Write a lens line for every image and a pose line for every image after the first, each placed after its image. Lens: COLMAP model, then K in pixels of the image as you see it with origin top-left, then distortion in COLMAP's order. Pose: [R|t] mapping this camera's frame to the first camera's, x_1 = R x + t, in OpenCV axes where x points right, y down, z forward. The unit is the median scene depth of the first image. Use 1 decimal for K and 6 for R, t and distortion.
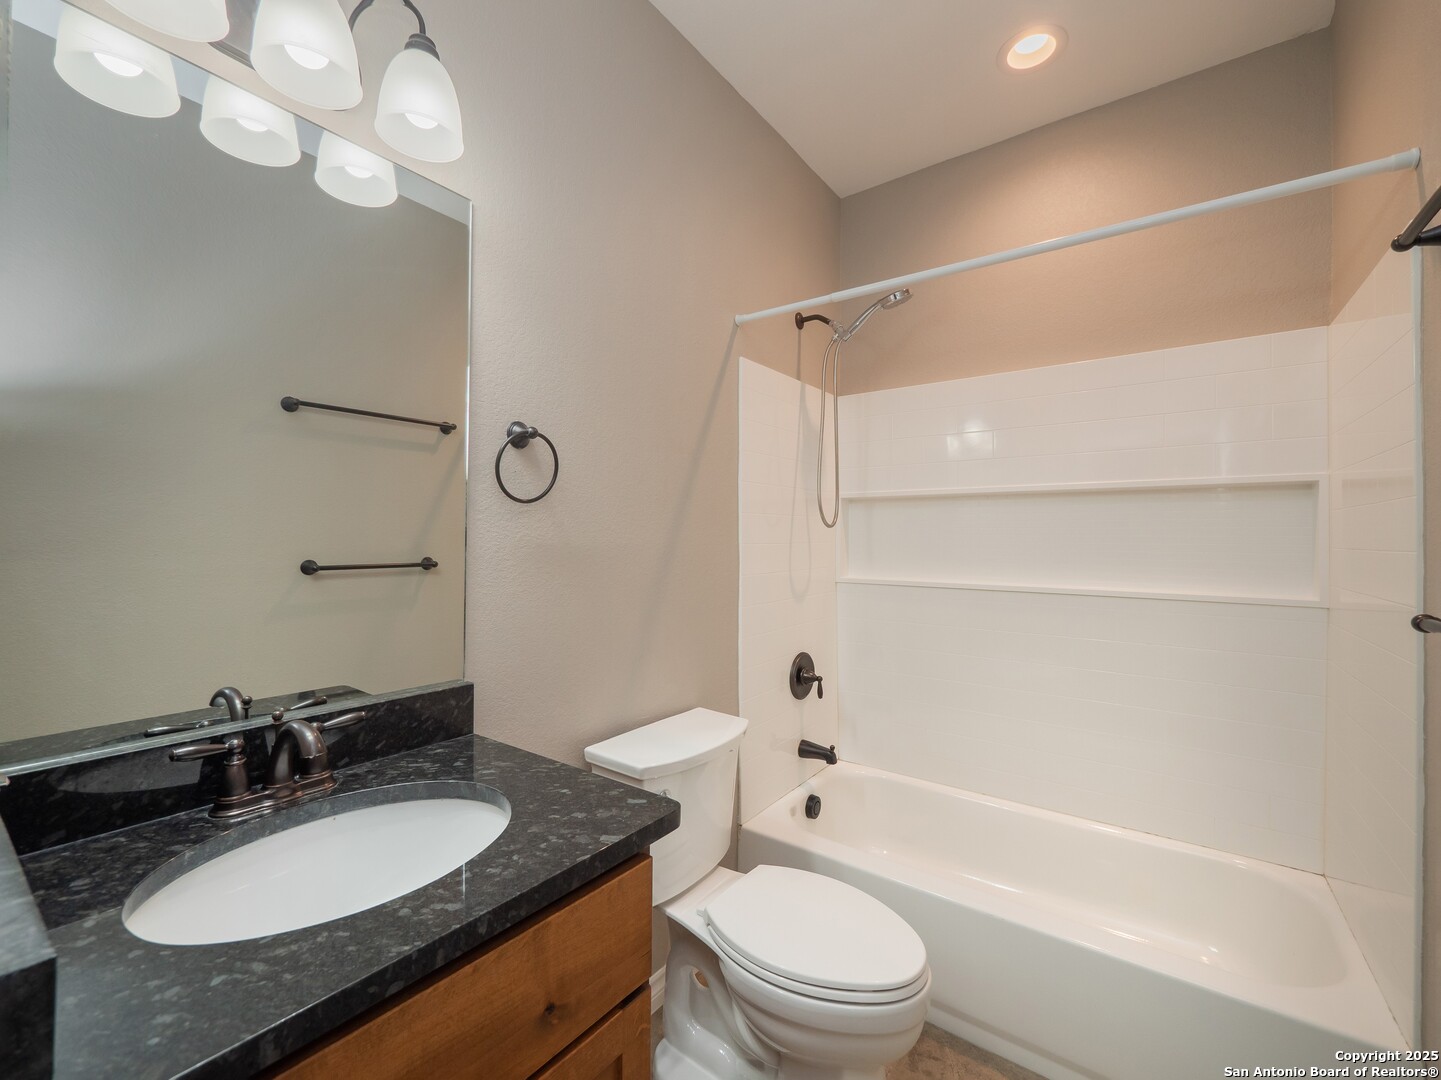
lens RADIAL K [[609.3, 0, 709.6], [0, 609.3, 531.9], [0, 0, 1]] dist [-0.003733, 0.000219]
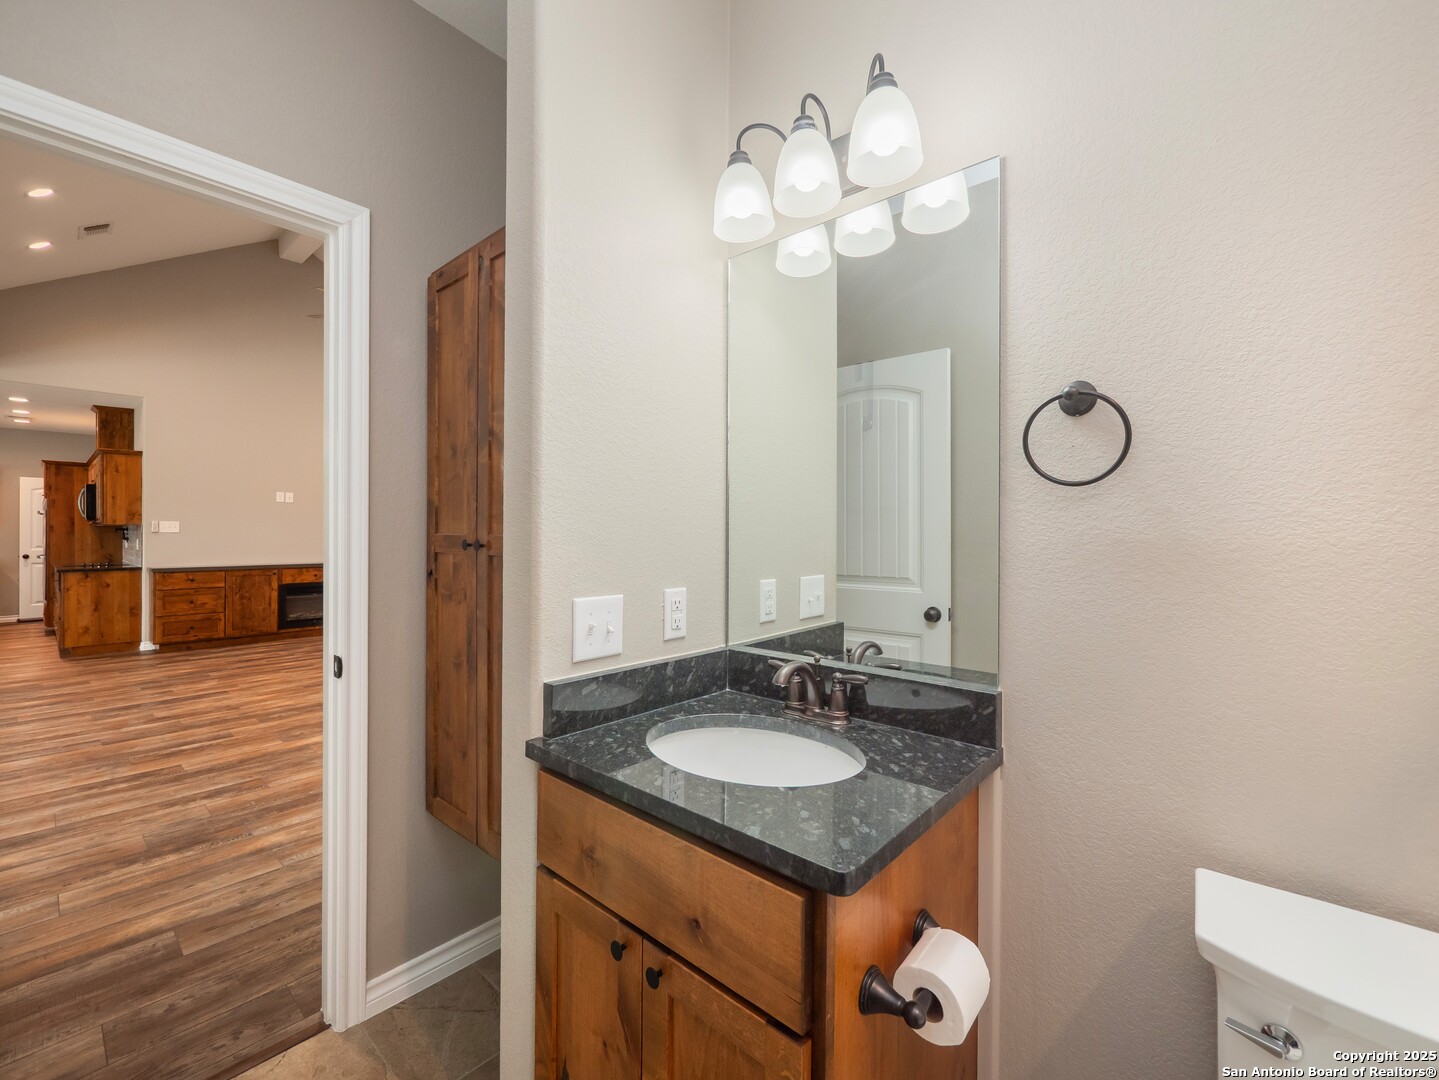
lens RADIAL K [[608.5, 0, 708.6], [0, 608.5, 531.9], [0, 0, 1]] dist [-0.003733, 0.000219]
pose [[-0.084131, -0.011487, -0.996389, 0.634963], [0.010551, 0.999867, -0.012418, 0.020050], [0.996399, -0.011557, -0.083998, 0.769097]]
